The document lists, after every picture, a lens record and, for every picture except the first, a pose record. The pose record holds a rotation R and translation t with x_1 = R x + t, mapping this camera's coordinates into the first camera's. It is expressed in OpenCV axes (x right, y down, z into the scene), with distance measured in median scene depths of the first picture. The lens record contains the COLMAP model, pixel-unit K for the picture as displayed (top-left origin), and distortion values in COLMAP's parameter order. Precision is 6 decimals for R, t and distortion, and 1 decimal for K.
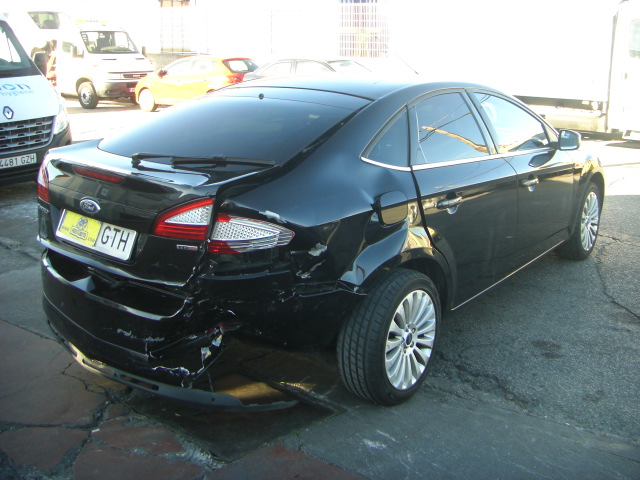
lens RADIAL K [[741.8, 0, 316.8], [0, 741.8, 239.2], [0, 0, 1]] dist [-0.151974, 0.000000]
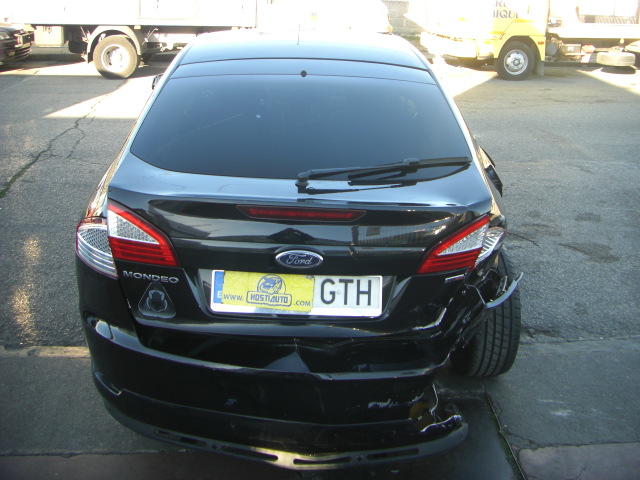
lens RADIAL K [[741.8, 0, 322.4], [0, 741.8, 237.9], [0, 0, 1]] dist [-0.151974, 0.000000]
pose [[0.748899, -0.230059, 0.621469, -0.735197], [0.157614, 0.972730, 0.170158, -0.183801], [-0.643668, -0.029479, 0.764737, 0.429929]]
